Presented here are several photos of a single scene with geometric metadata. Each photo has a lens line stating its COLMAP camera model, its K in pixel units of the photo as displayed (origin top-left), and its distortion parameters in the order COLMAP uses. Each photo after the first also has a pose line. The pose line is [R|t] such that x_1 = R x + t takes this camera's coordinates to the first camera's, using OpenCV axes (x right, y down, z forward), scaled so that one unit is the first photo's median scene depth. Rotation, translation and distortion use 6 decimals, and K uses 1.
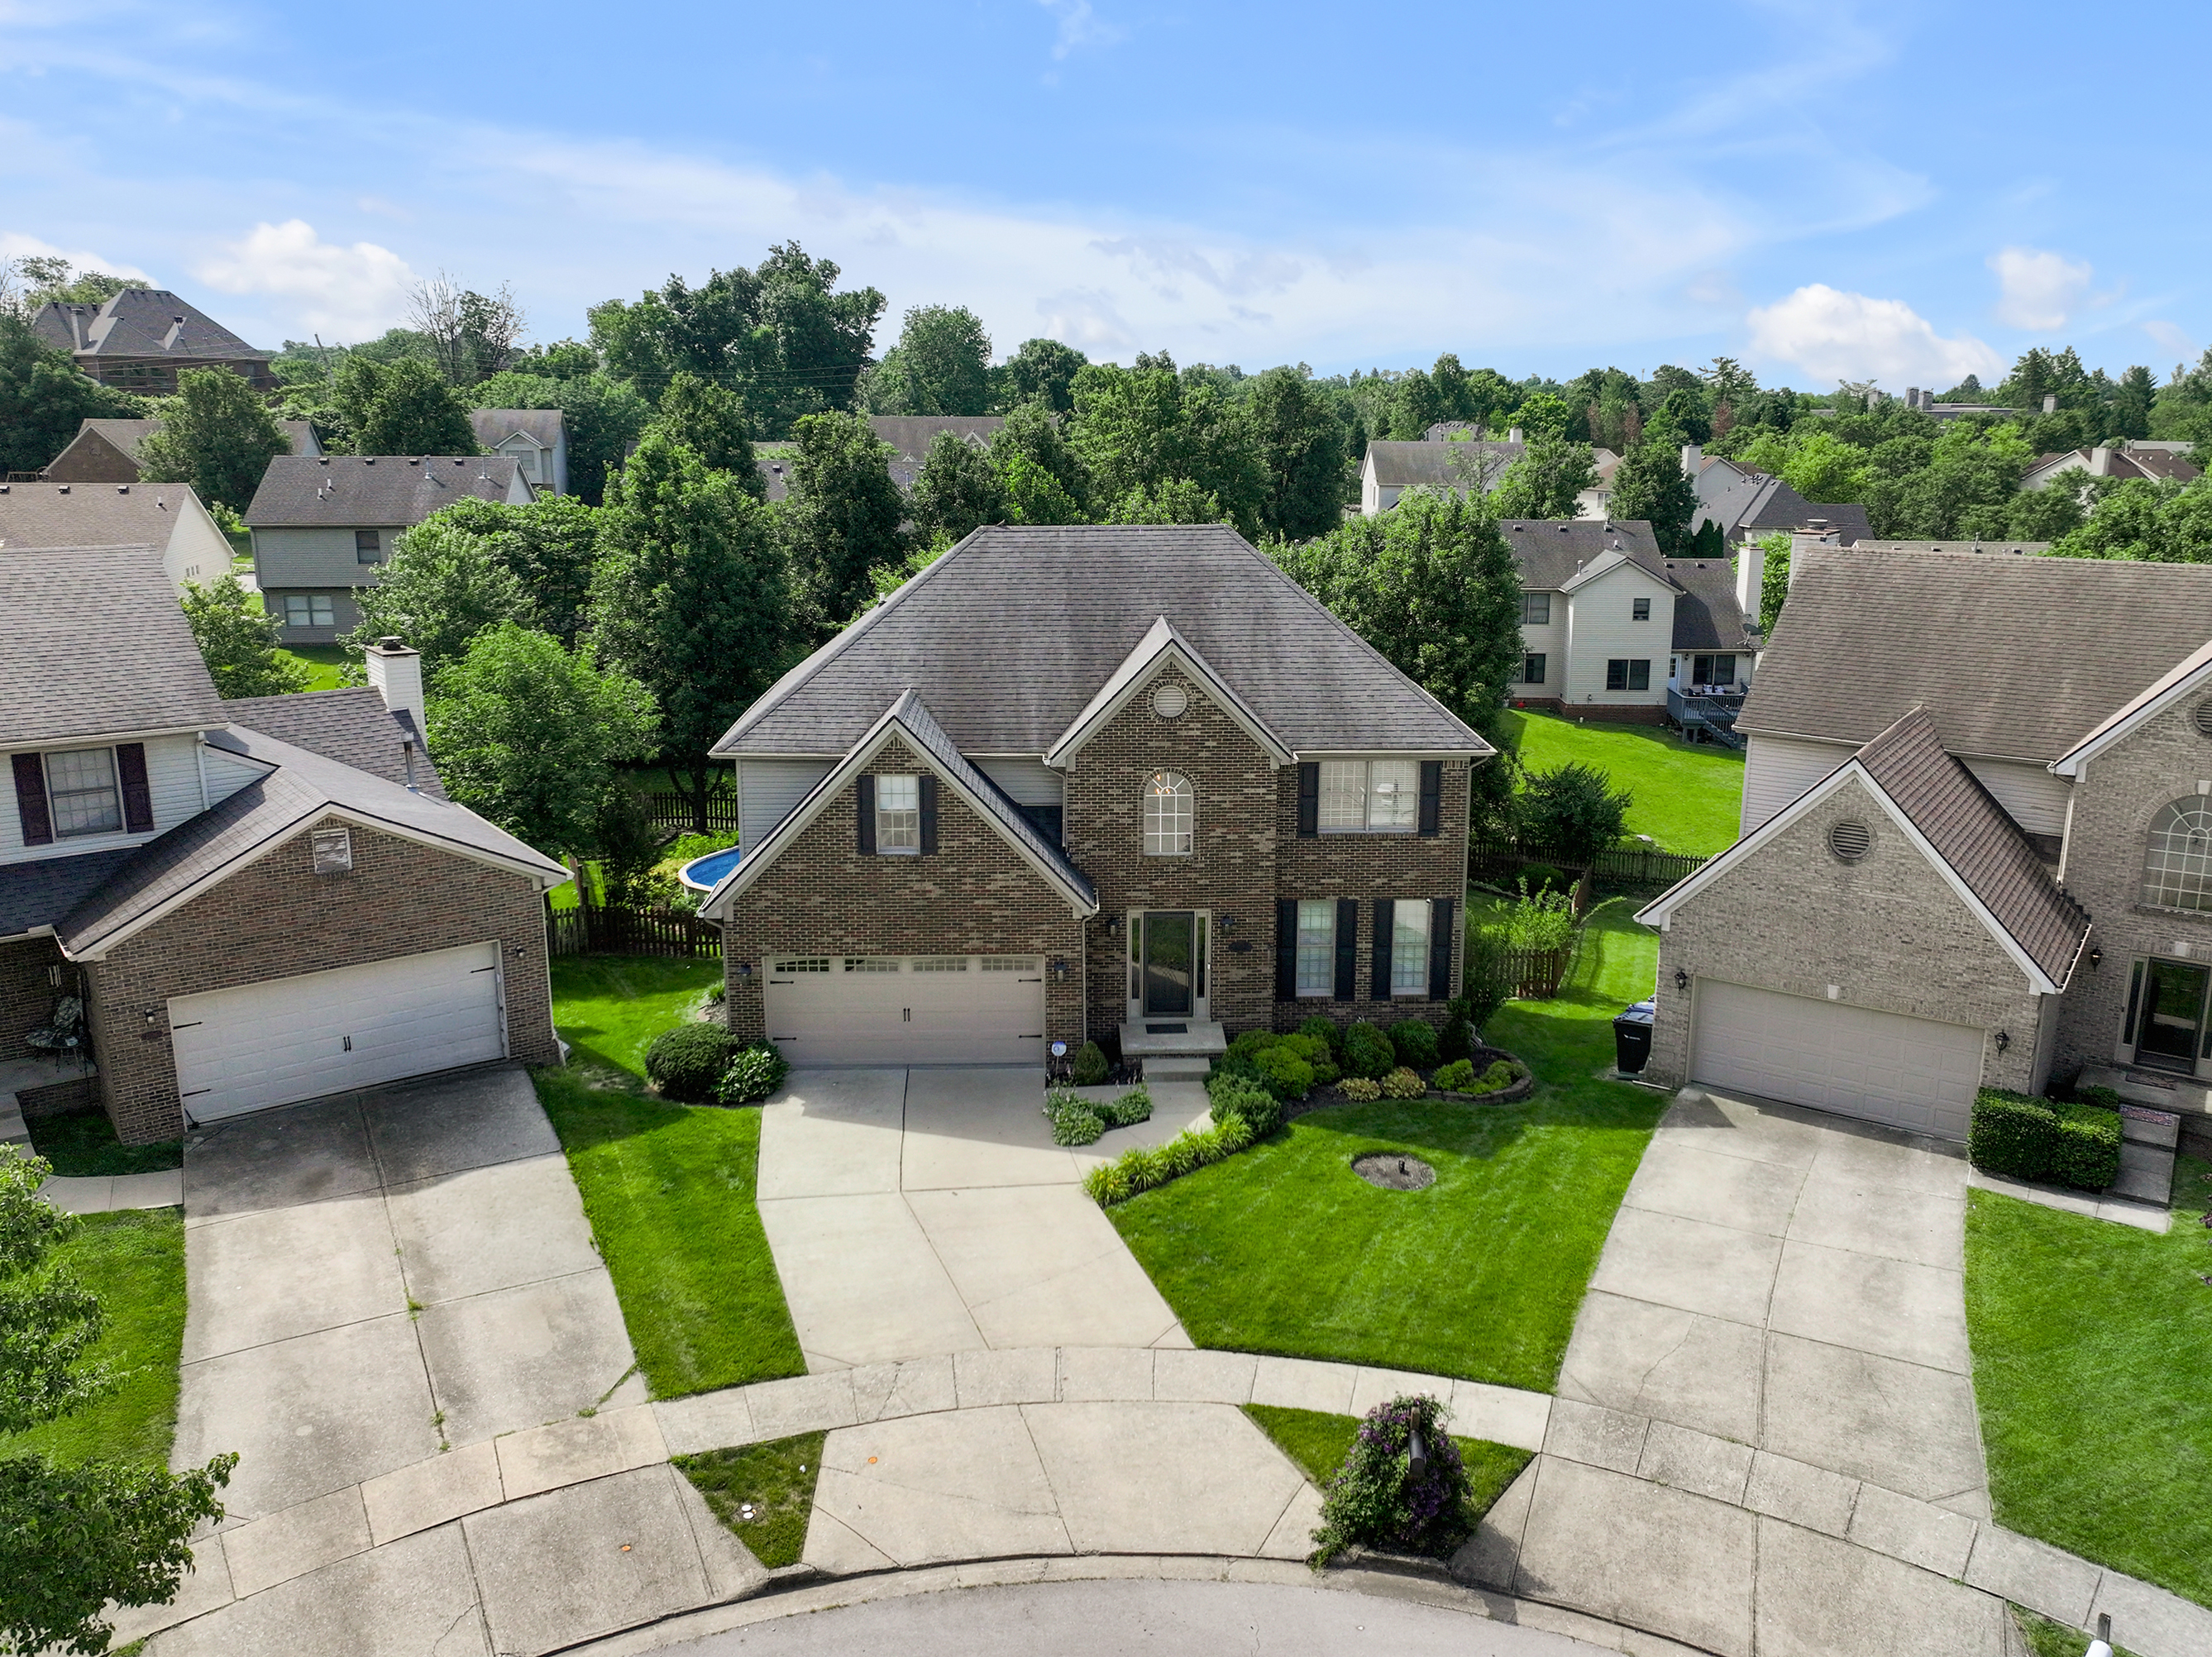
lens RADIAL K [[1658.8, 0, 1174.8], [0, 1658.8, 820.9], [0, 0, 1]] dist [0.005051, -0.001817]
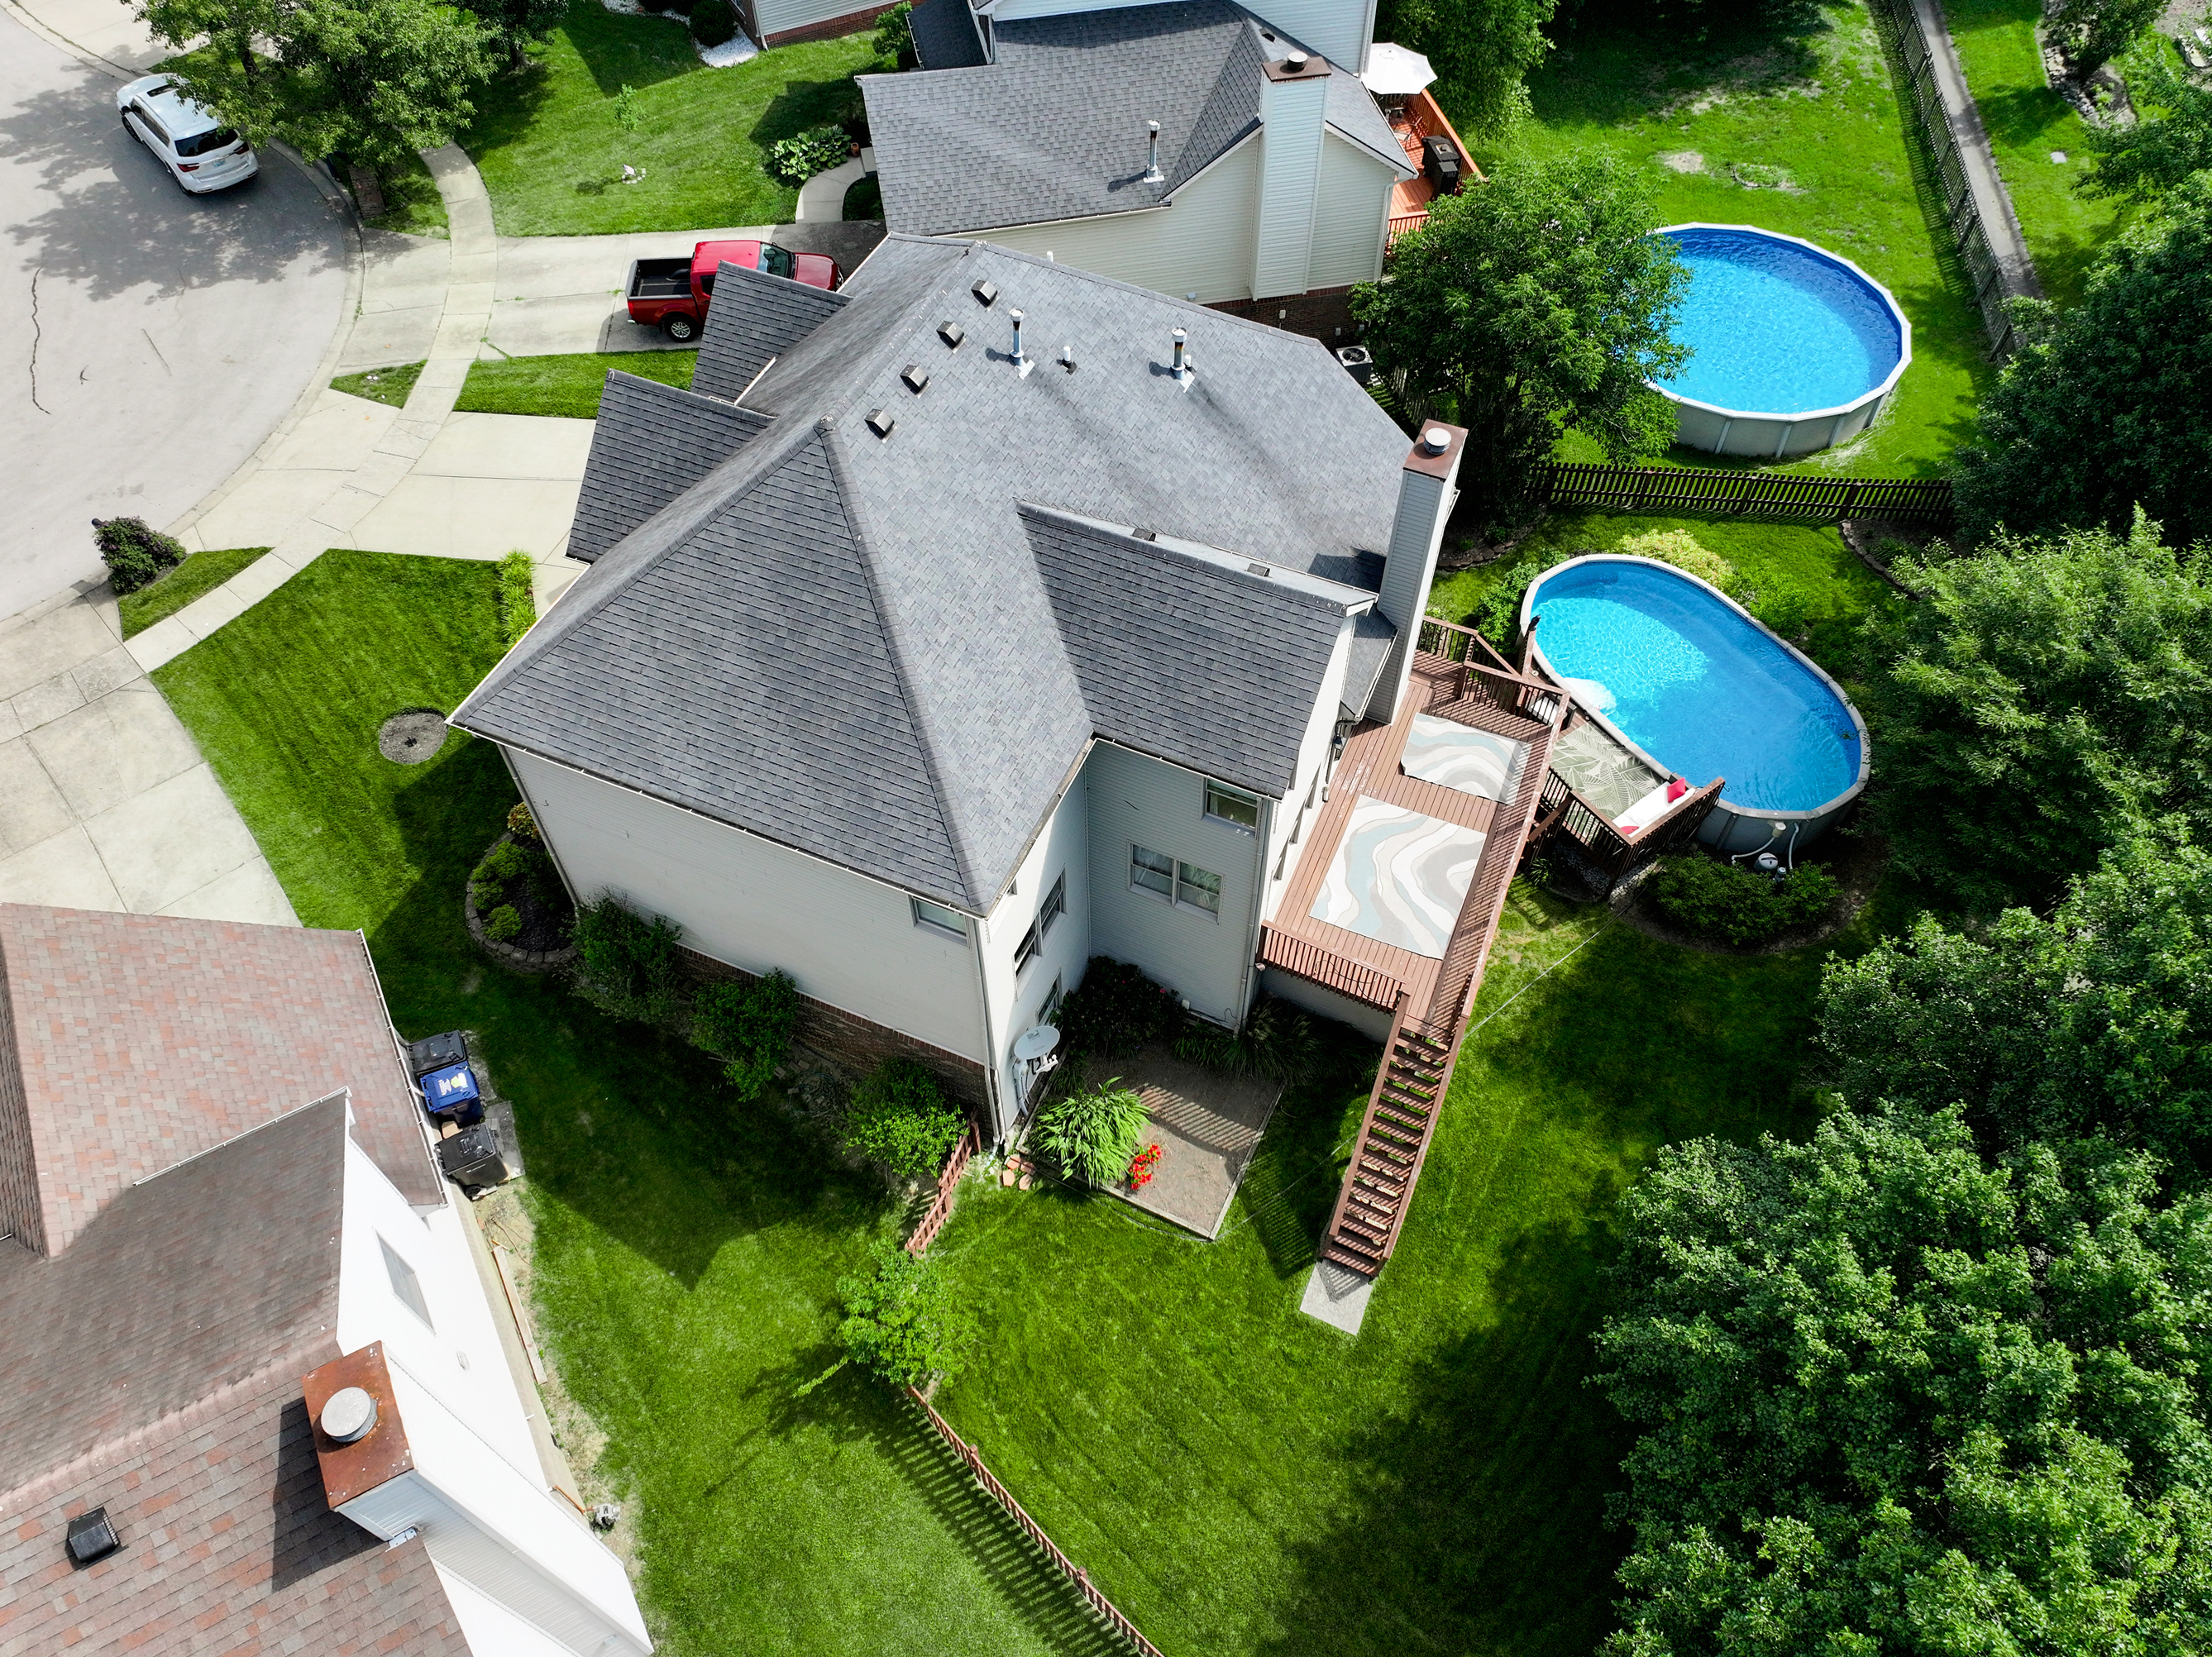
lens RADIAL K [[1541.3, 0, 1100.2], [0, 1541.3, 814.0], [0, 0, 1]] dist [0.010737, -0.001722]
pose [[-0.461794, 0.701758, -0.542478, 0.518328], [-0.215696, 0.504390, 0.836102, -0.774052], [0.860361, 0.503117, -0.081558, 1.443161]]
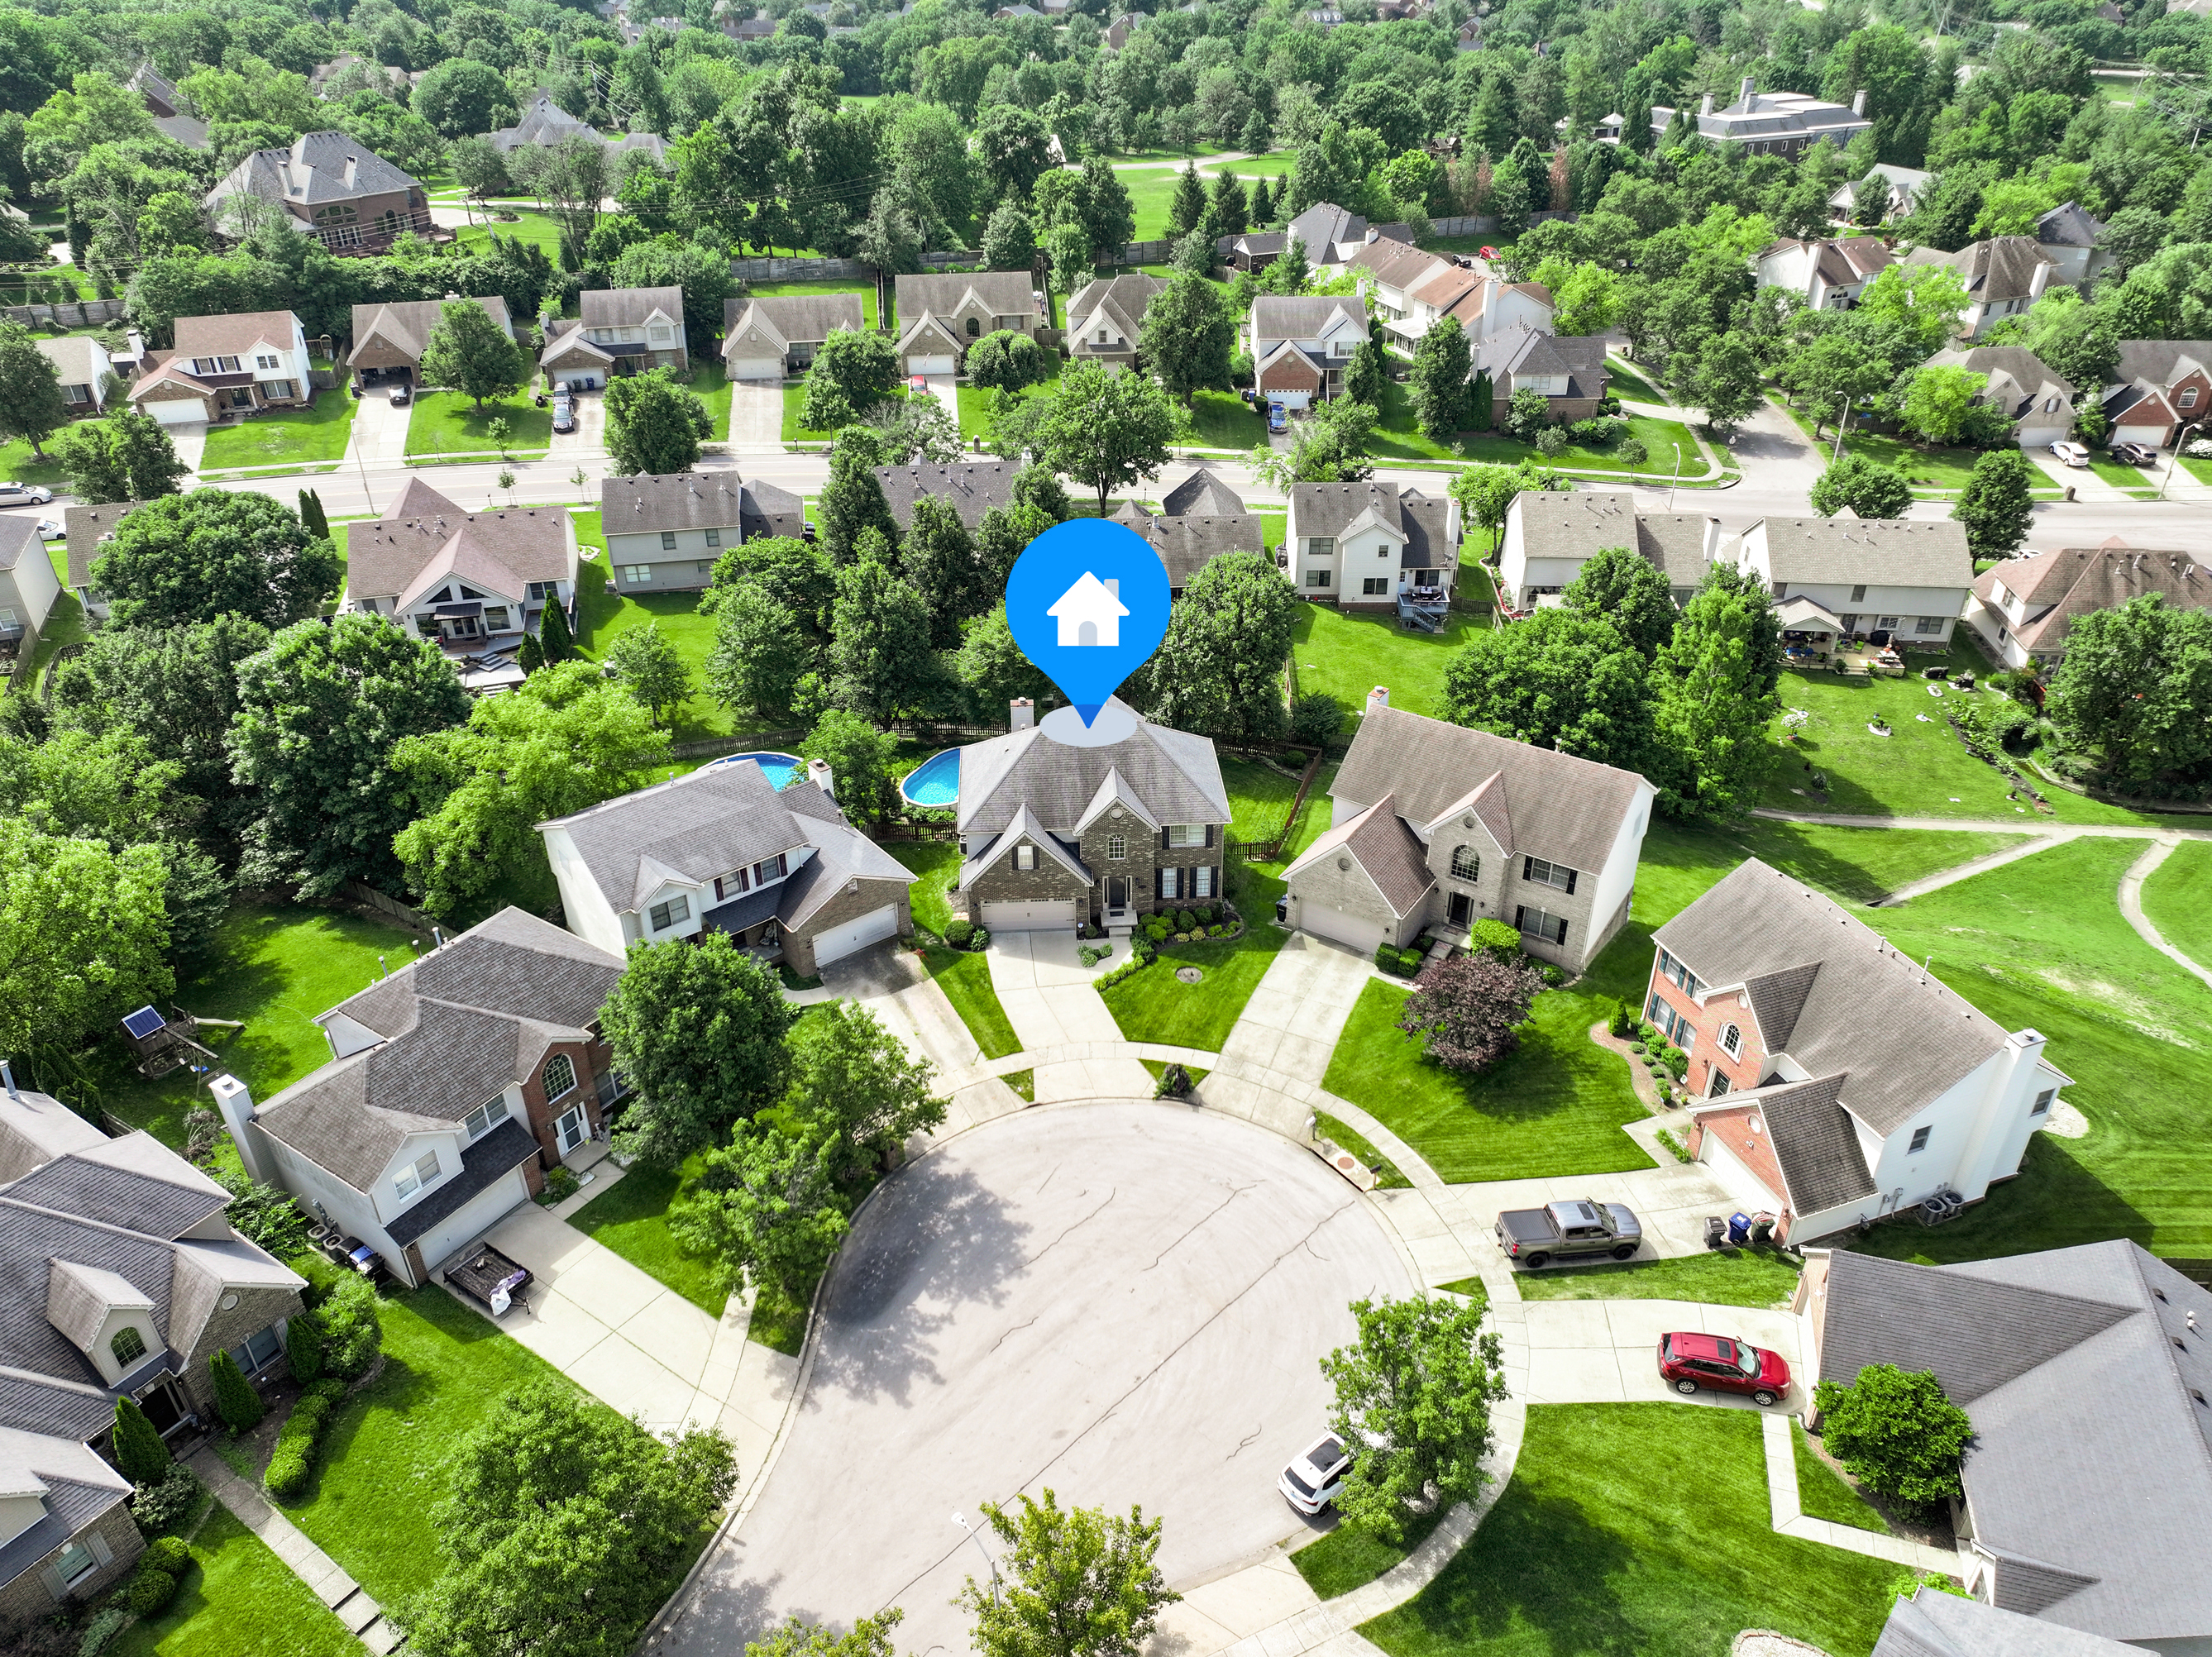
lens RADIAL K [[1541.3, 0, 1100.2], [0, 1541.3, 814.0], [0, 0, 1]] dist [0.010737, -0.001722]
pose [[0.999770, -0.013218, -0.016907, 0.014164], [0.017789, 0.951112, 0.308335, -0.915796], [0.012005, -0.308565, 0.951128, -1.580985]]
